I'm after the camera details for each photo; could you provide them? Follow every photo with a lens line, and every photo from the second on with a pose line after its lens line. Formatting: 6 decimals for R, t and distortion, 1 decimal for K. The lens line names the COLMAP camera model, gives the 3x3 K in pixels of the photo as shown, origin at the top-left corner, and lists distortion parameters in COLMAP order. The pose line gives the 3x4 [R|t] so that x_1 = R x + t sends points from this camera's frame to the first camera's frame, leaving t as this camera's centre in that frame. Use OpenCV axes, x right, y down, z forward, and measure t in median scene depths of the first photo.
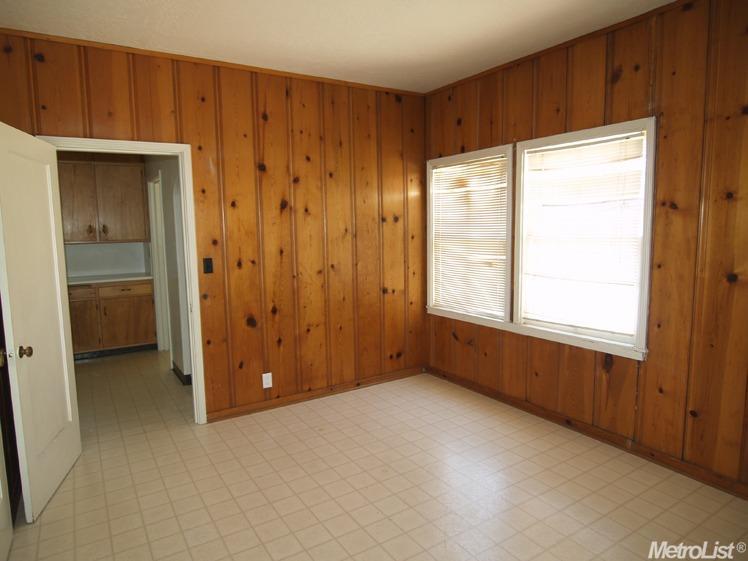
lens RADIAL K [[471.1, 0, 373.0], [0, 471.1, 280.8], [0, 0, 1]] dist [-0.036437, 0.006306]
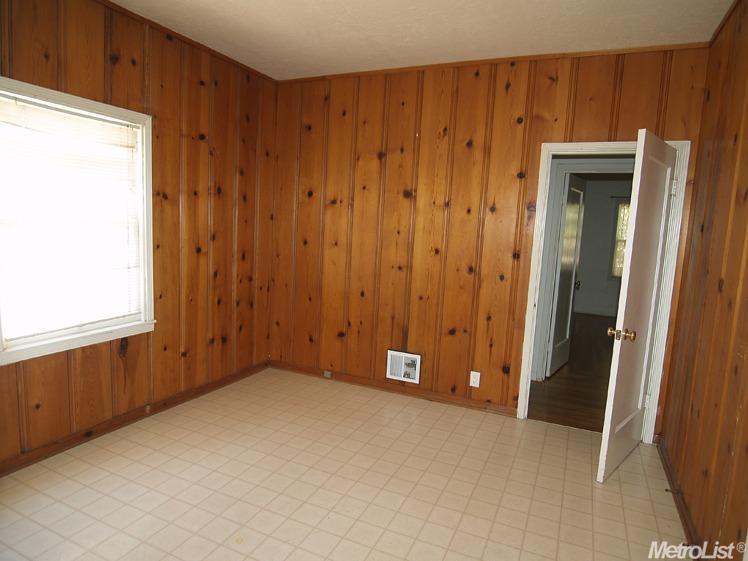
lens RADIAL K [[471.1, 0, 372.8], [0, 471.1, 279.1], [0, 0, 1]] dist [-0.036437, 0.006306]
pose [[-0.527043, -0.117161, 0.841724, -0.650675], [0.059224, 0.982980, 0.173906, -0.118688], [-0.847772, 0.141506, -0.511134, 1.107001]]
